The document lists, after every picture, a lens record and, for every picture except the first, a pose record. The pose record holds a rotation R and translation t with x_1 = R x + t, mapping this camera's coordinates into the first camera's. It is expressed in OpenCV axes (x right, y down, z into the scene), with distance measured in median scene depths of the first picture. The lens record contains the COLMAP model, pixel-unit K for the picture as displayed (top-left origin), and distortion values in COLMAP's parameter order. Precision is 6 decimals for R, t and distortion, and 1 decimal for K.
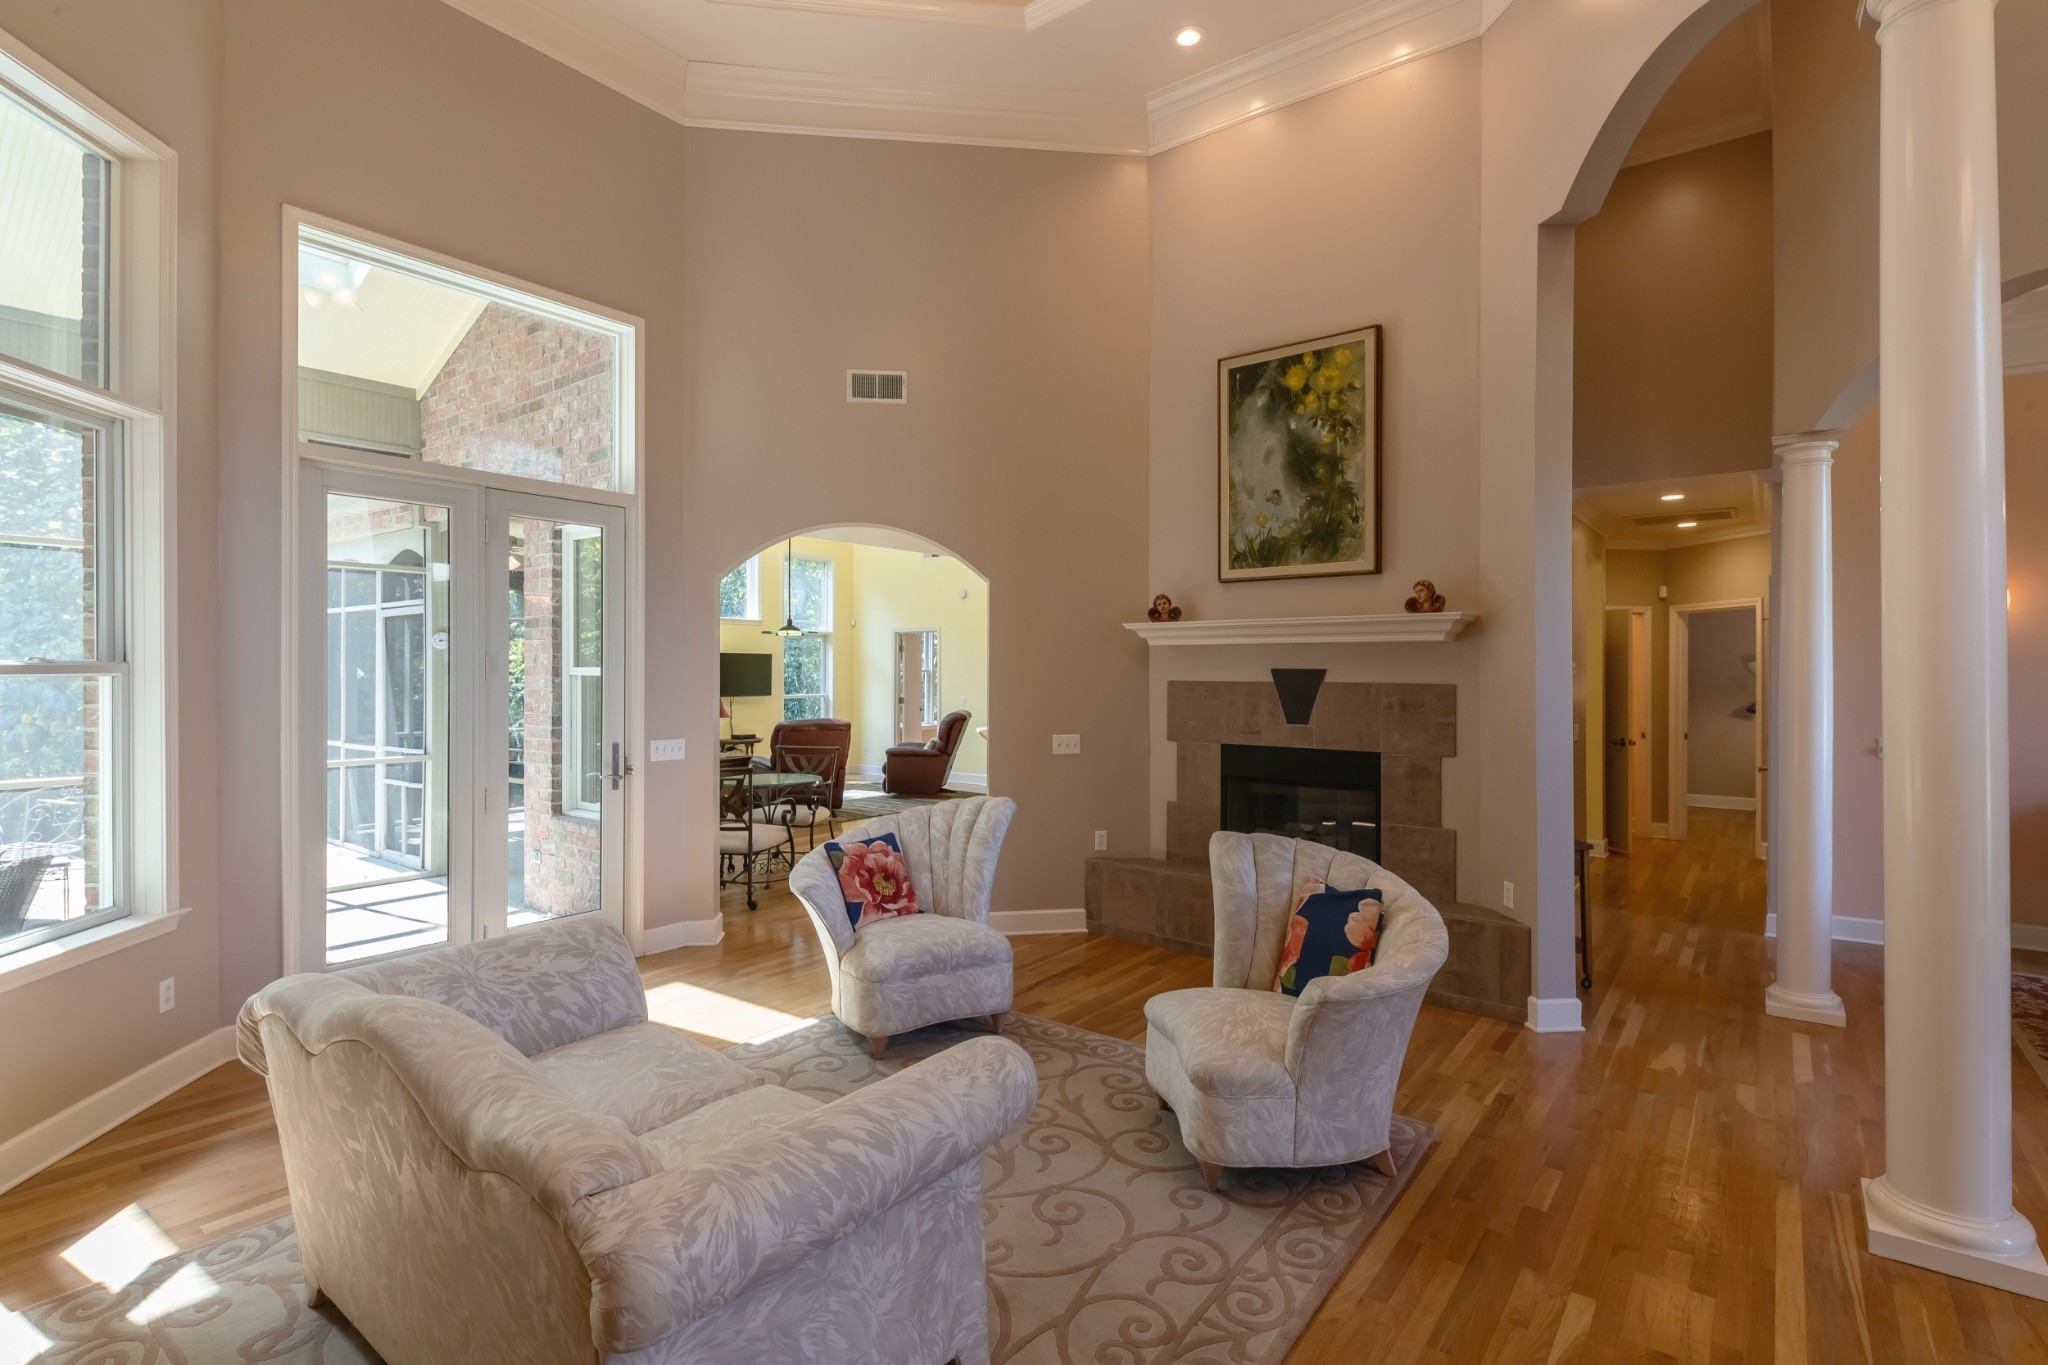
lens RADIAL K [[928.1, 0, 1024.5], [0, 928.1, 678.4], [0, 0, 1]] dist [0.004430, 0.000278]
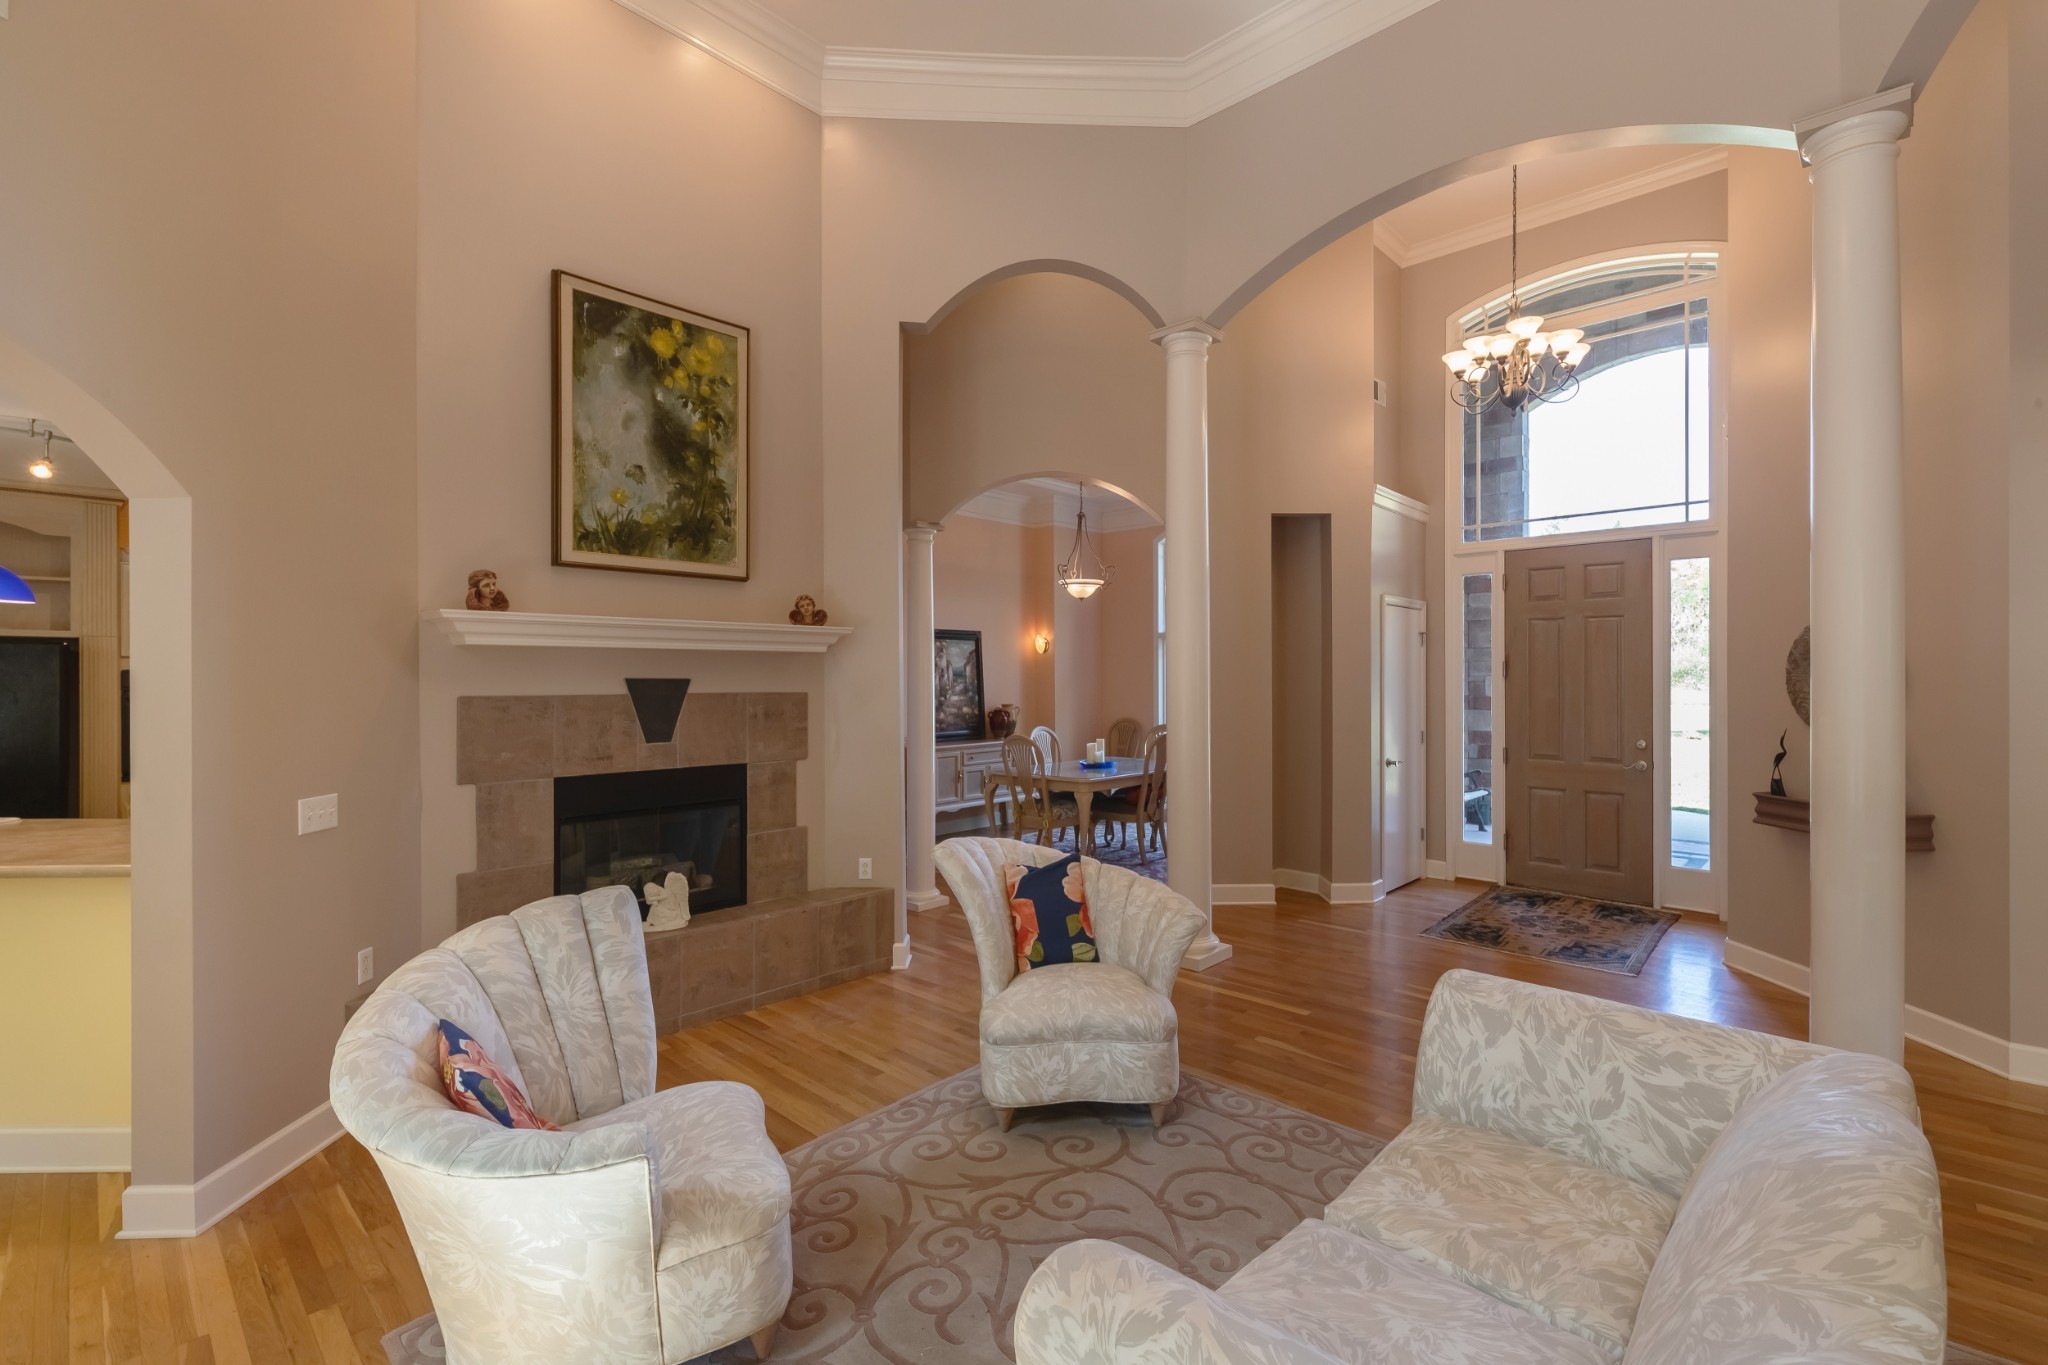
lens RADIAL K [[928.1, 0, 1026.5], [0, 928.1, 674.9], [0, 0, 1]] dist [0.004430, 0.000278]
pose [[0.083666, -0.004815, 0.996482, -0.549775], [0.005924, 0.999973, 0.004334, -0.015528], [-0.996476, 0.005541, 0.083692, 0.595277]]
